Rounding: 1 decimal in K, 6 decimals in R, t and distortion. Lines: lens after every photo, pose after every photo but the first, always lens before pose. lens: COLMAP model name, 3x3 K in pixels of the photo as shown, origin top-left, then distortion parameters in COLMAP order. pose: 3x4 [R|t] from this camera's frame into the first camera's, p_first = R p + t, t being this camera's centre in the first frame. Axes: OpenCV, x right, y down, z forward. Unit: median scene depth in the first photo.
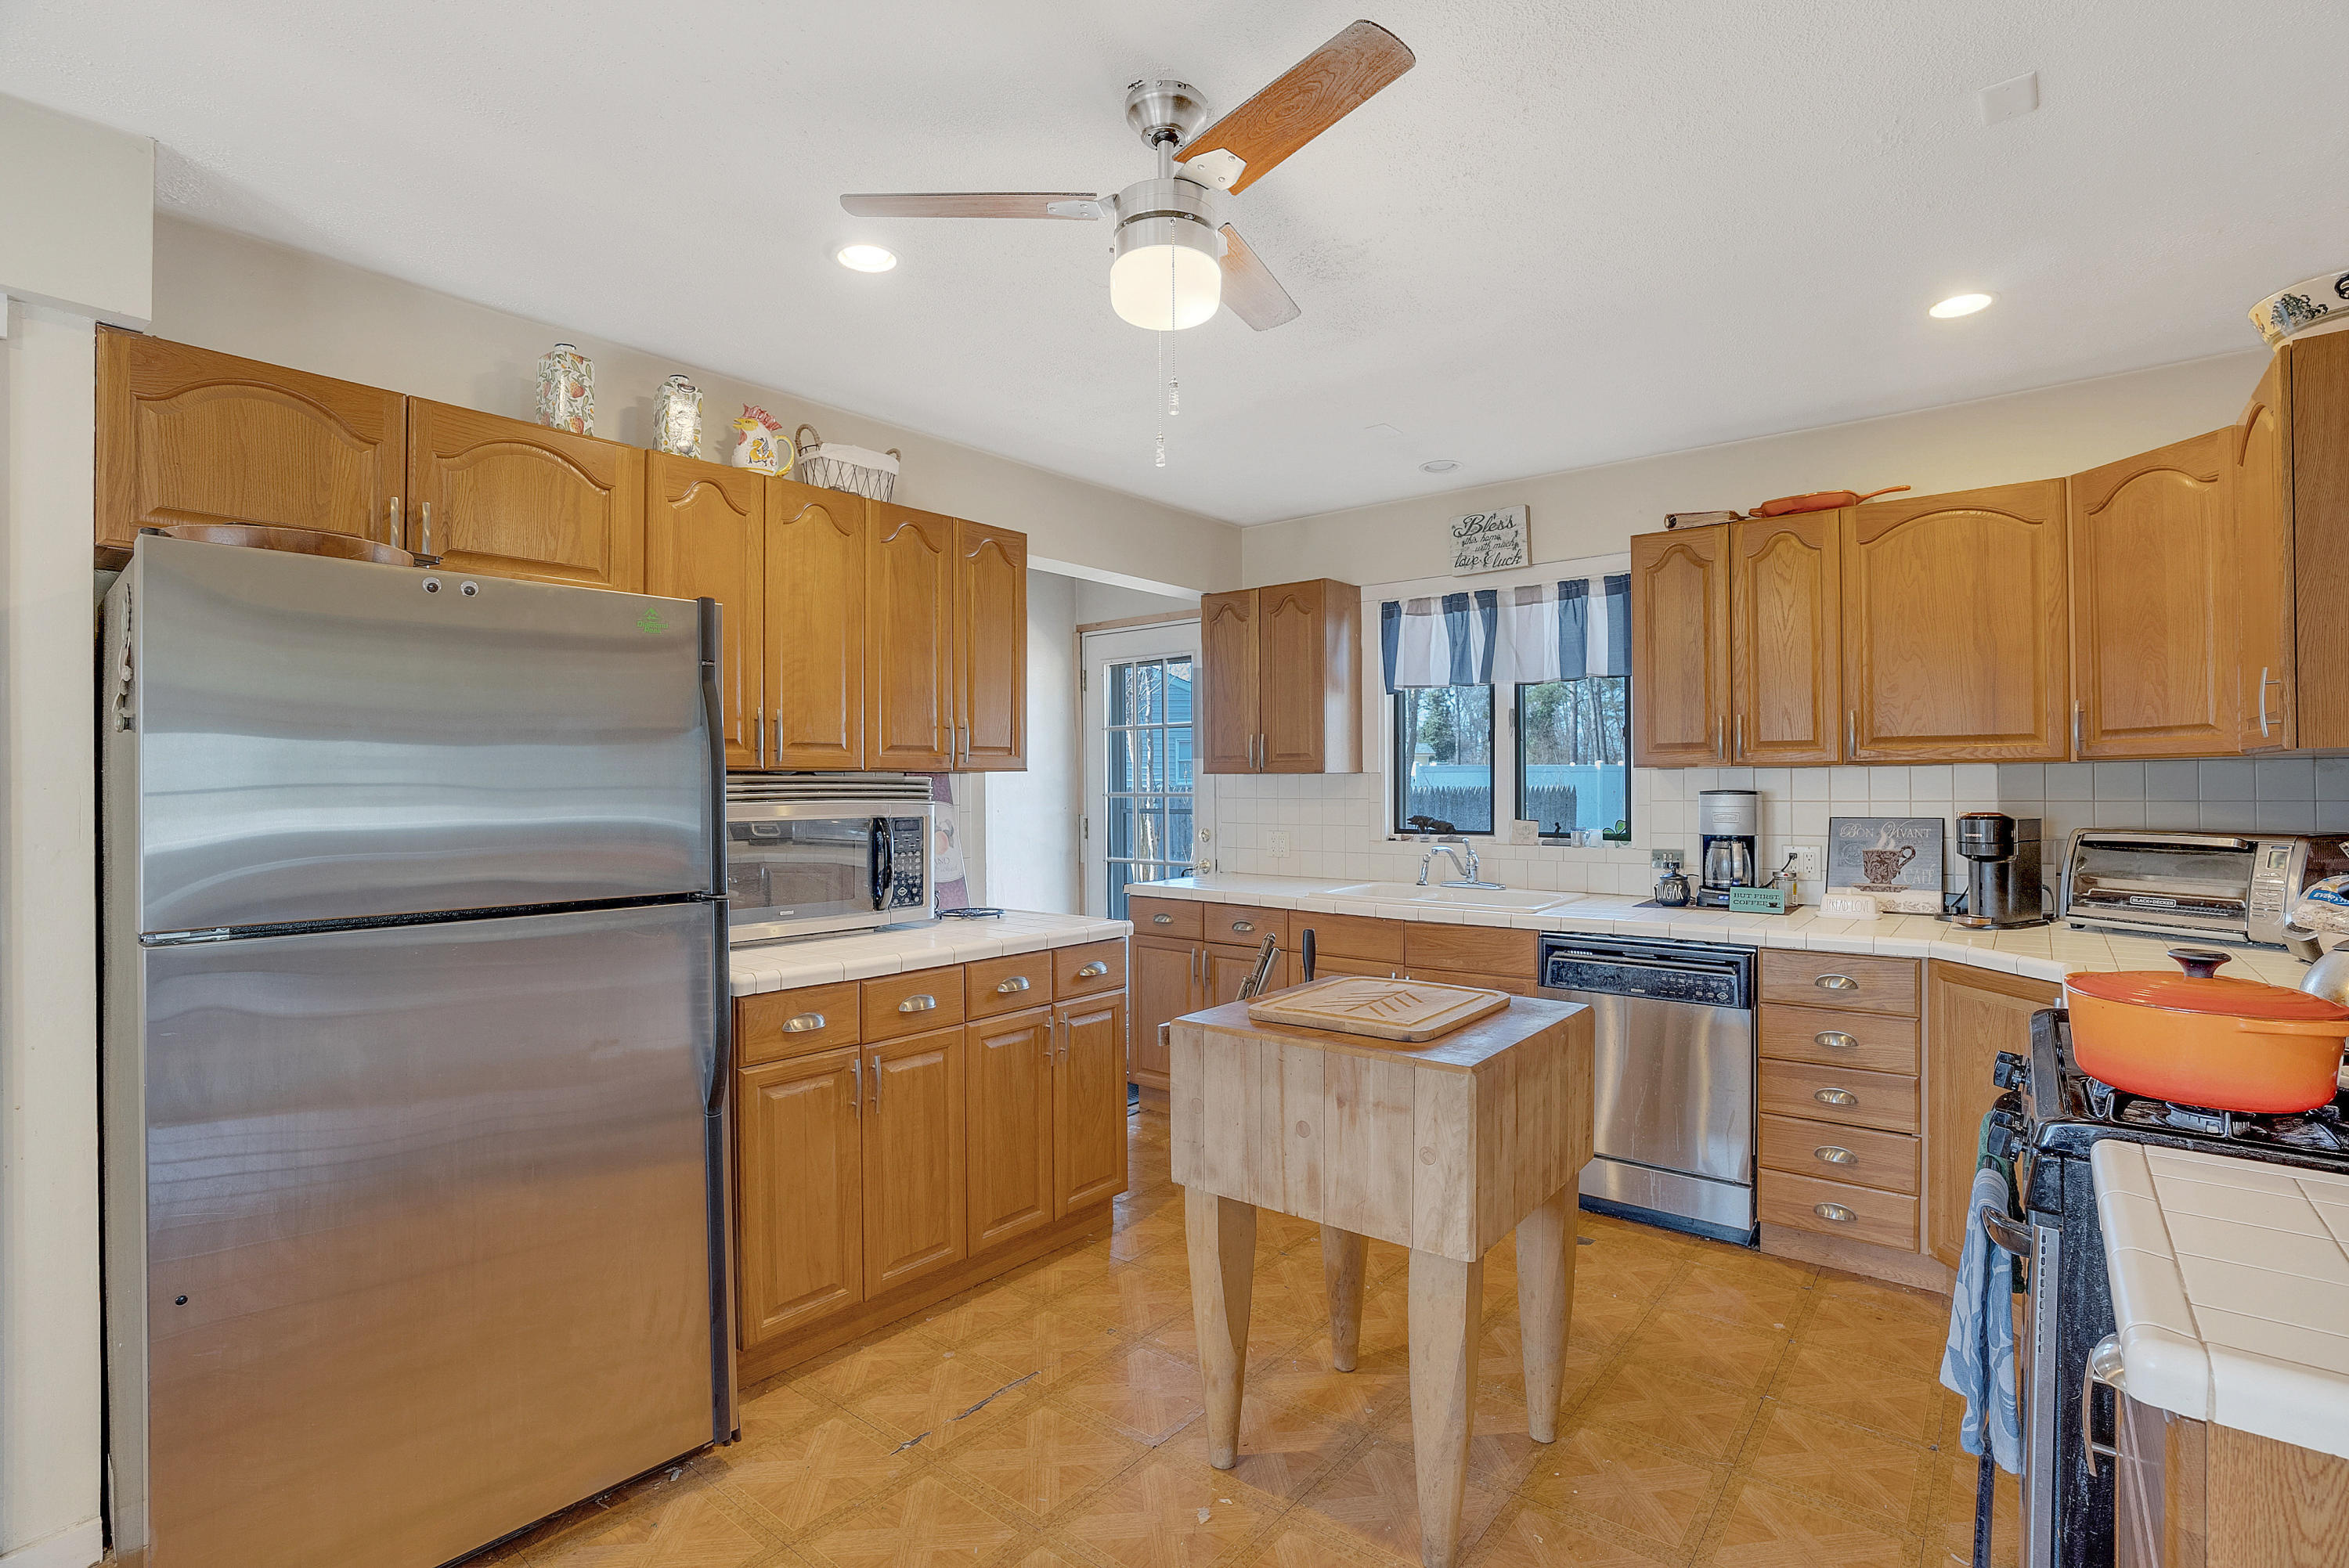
lens RADIAL K [[1100.7, 0, 1200.2], [0, 1100.7, 779.9], [0, 0, 1]] dist [-0.057889, 0.018698]
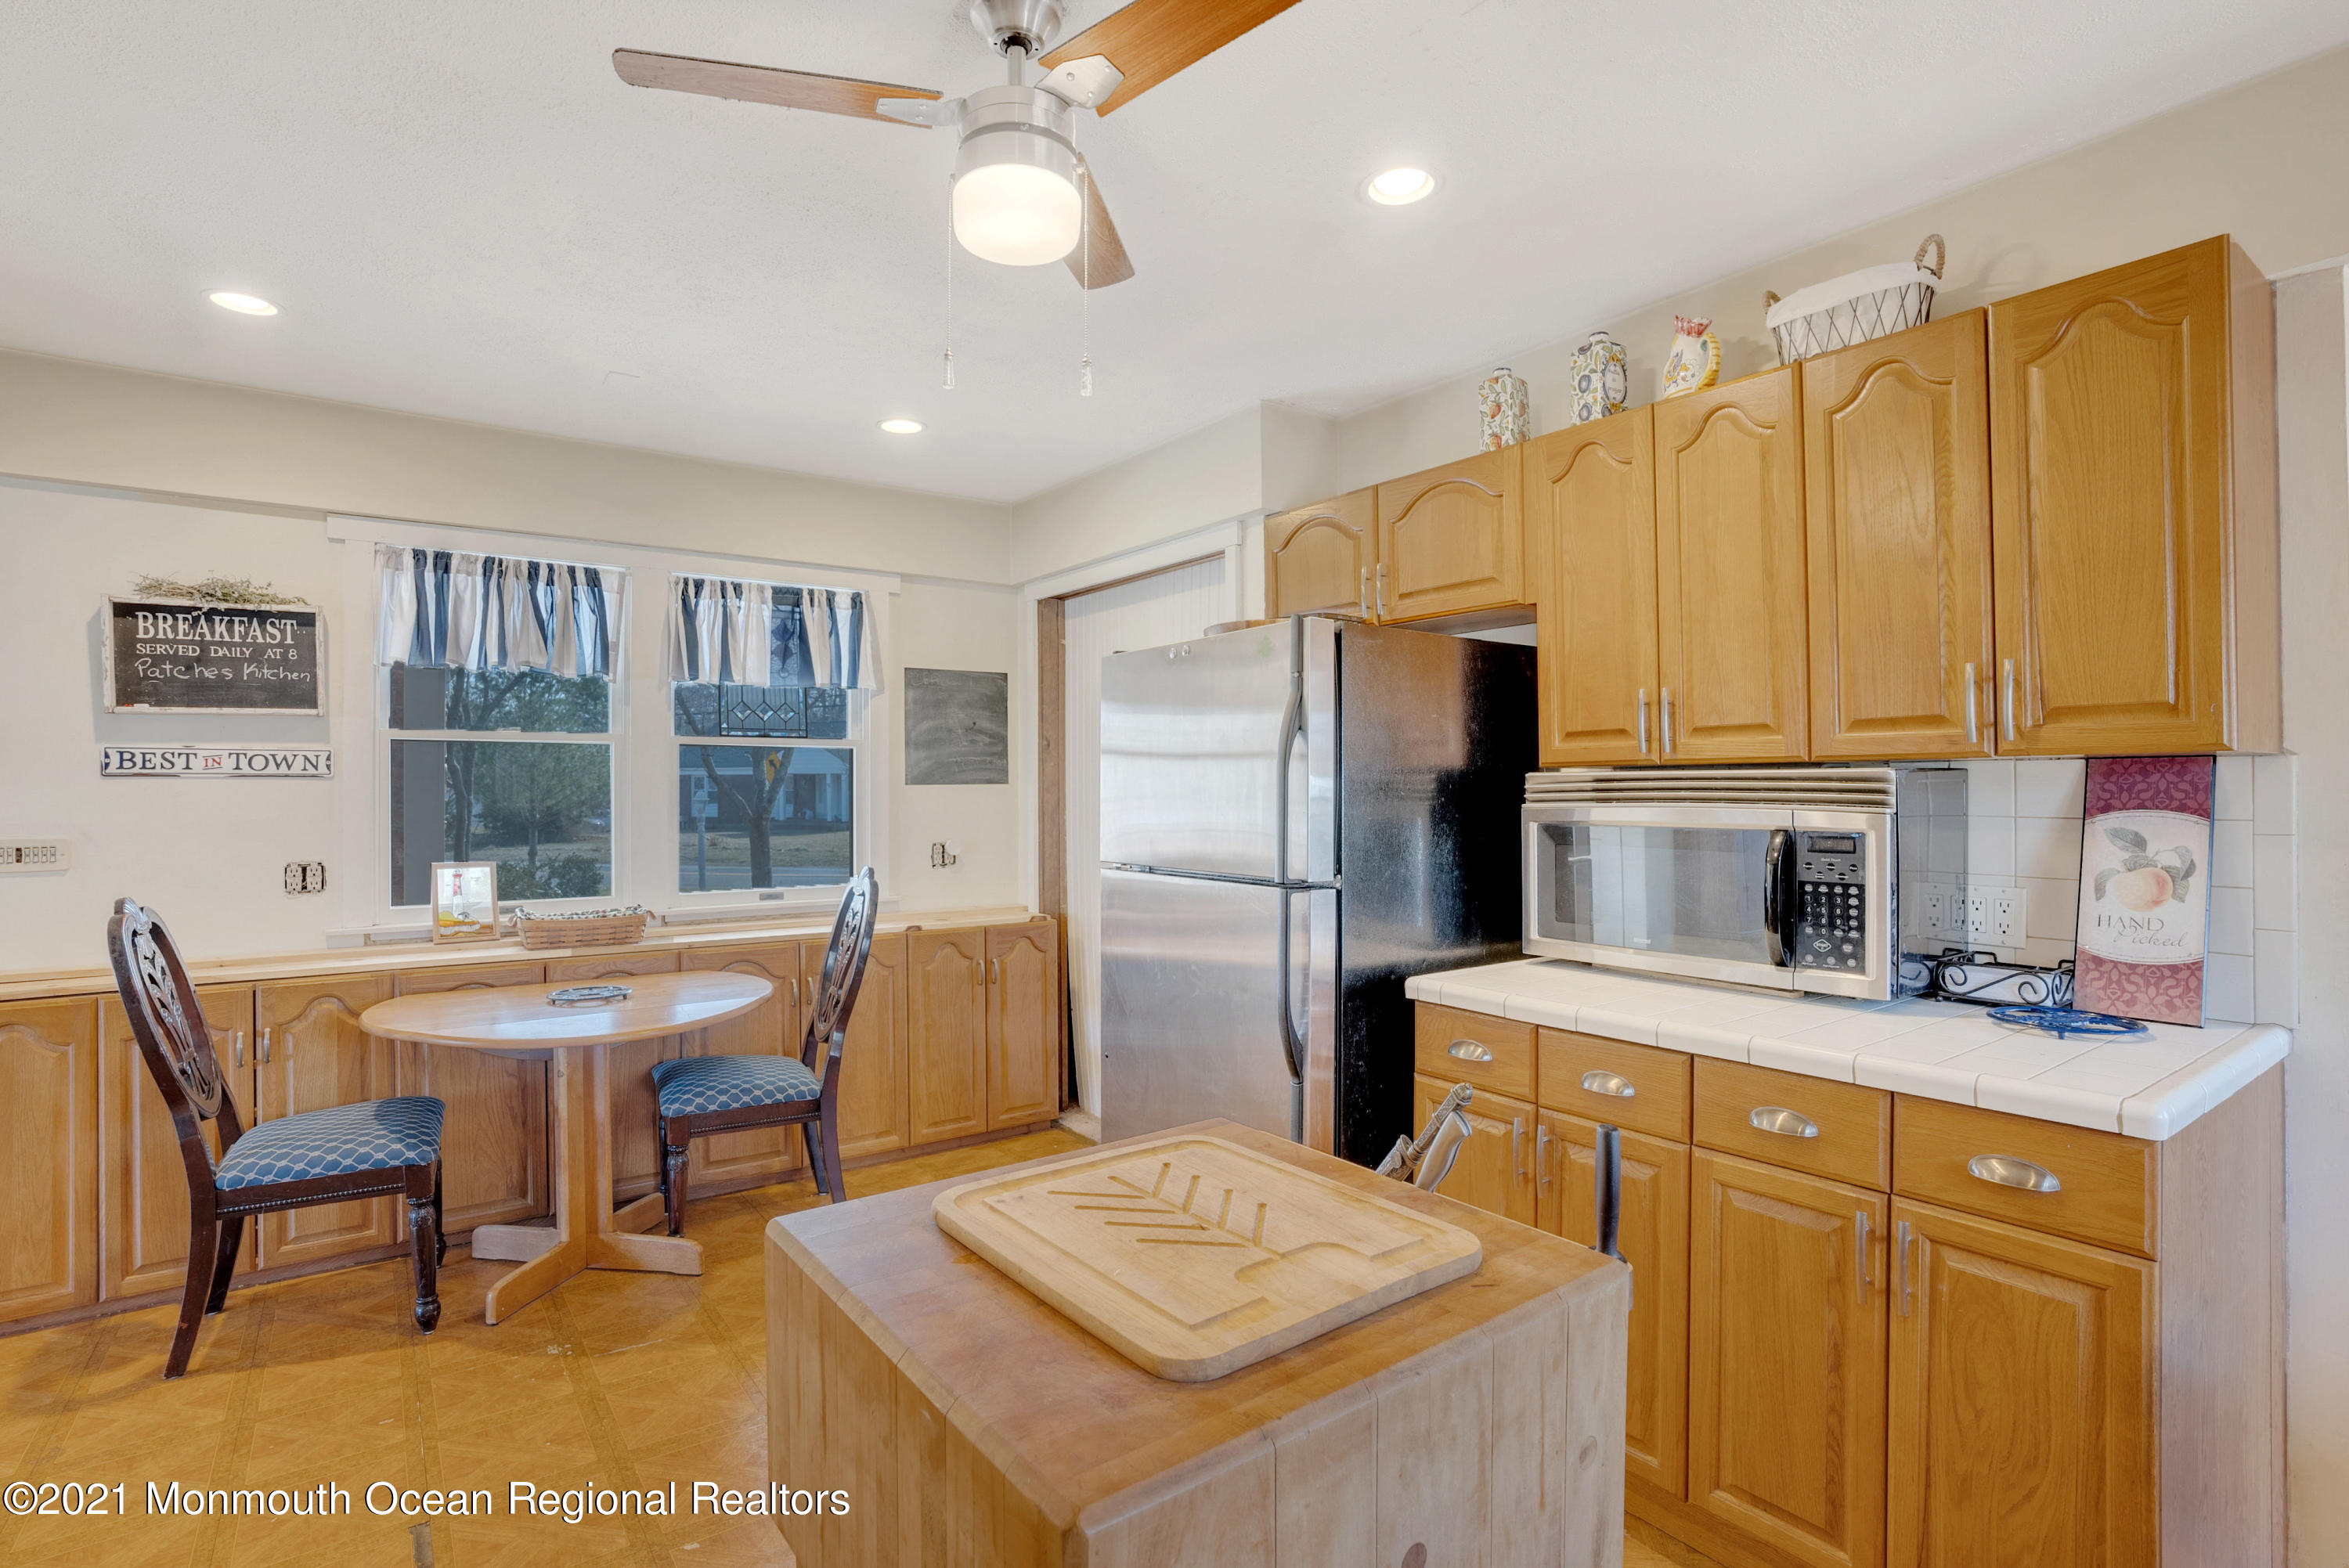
lens RADIAL K [[1147.3, 0, 1154.3], [0, 1147.3, 788.1], [0, 0, 1]] dist [-0.029131, 0.004664]
pose [[-0.288380, 0.005966, -0.957497, 0.474668], [0.009713, 0.999947, 0.003305, 0.001936], [0.957467, -0.008347, -0.288423, 0.796237]]
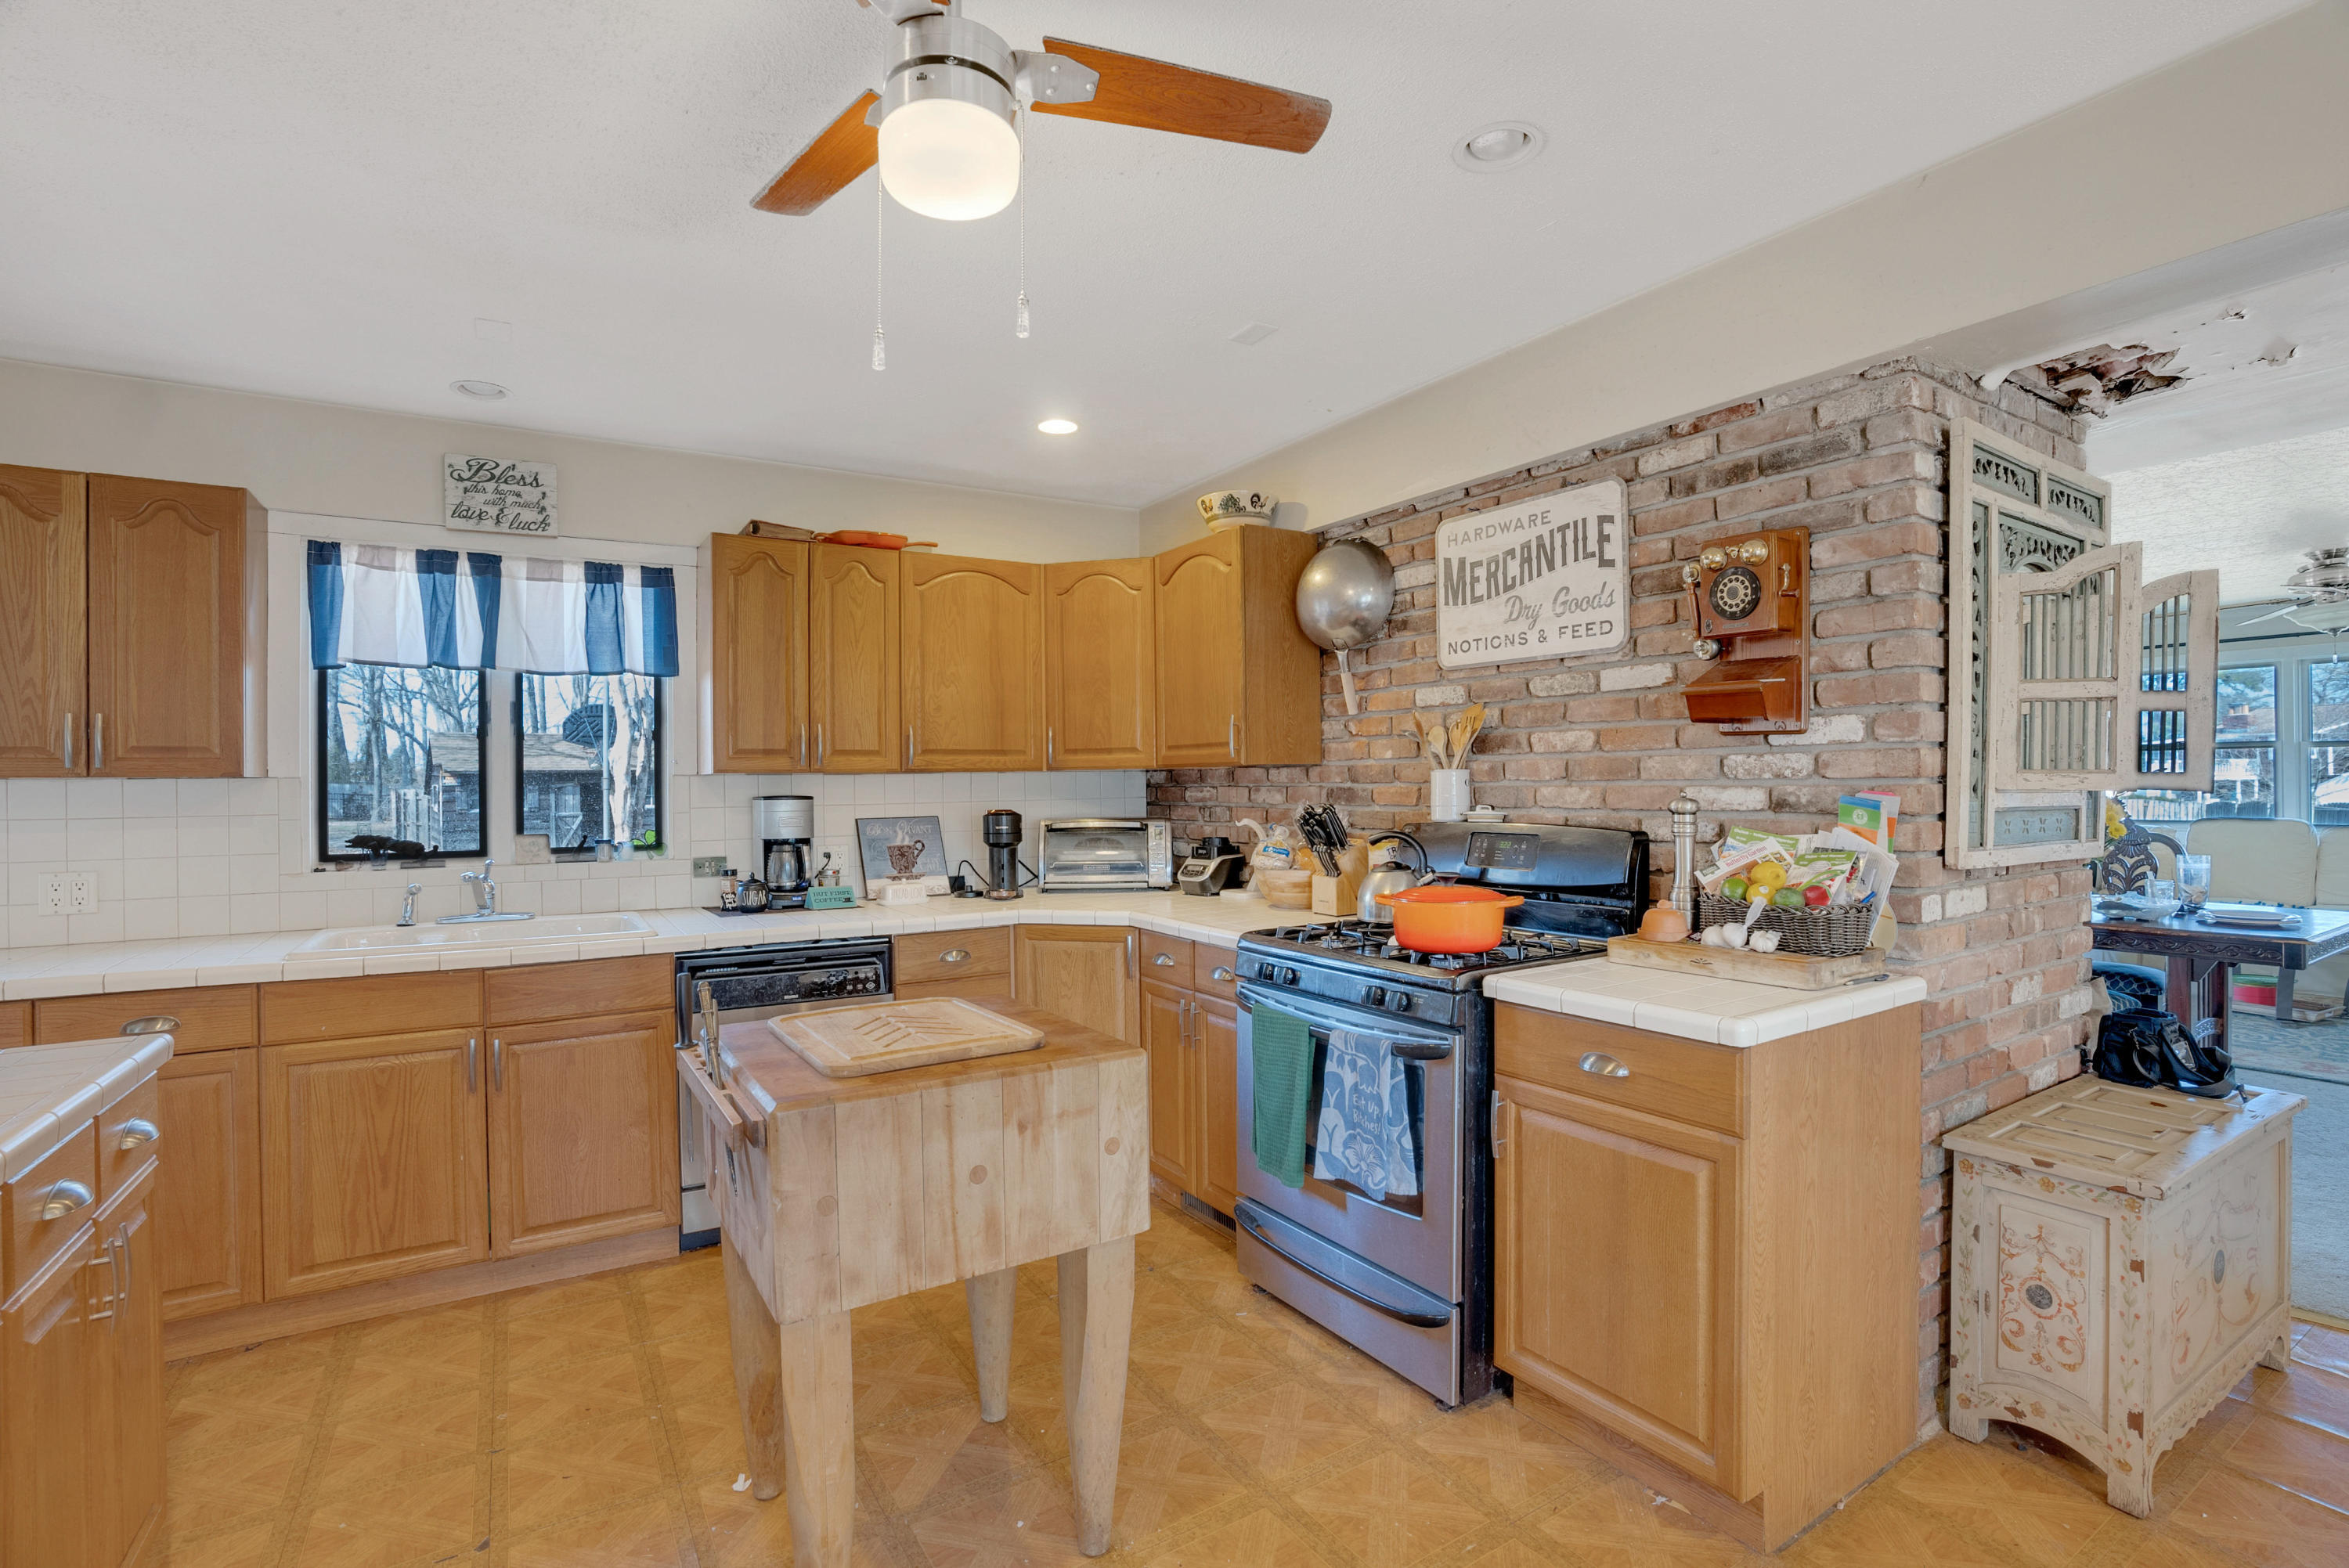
lens RADIAL K [[1083.6, 0, 1186.2], [0, 1083.6, 783.2], [0, 0, 1]] dist [-0.049664, 0.001471]
pose [[0.331464, 0.001506, 0.943467, -0.416178], [0.006582, 0.999971, -0.003909, 0.004486], [-0.943445, 0.007506, 0.331444, 0.342409]]
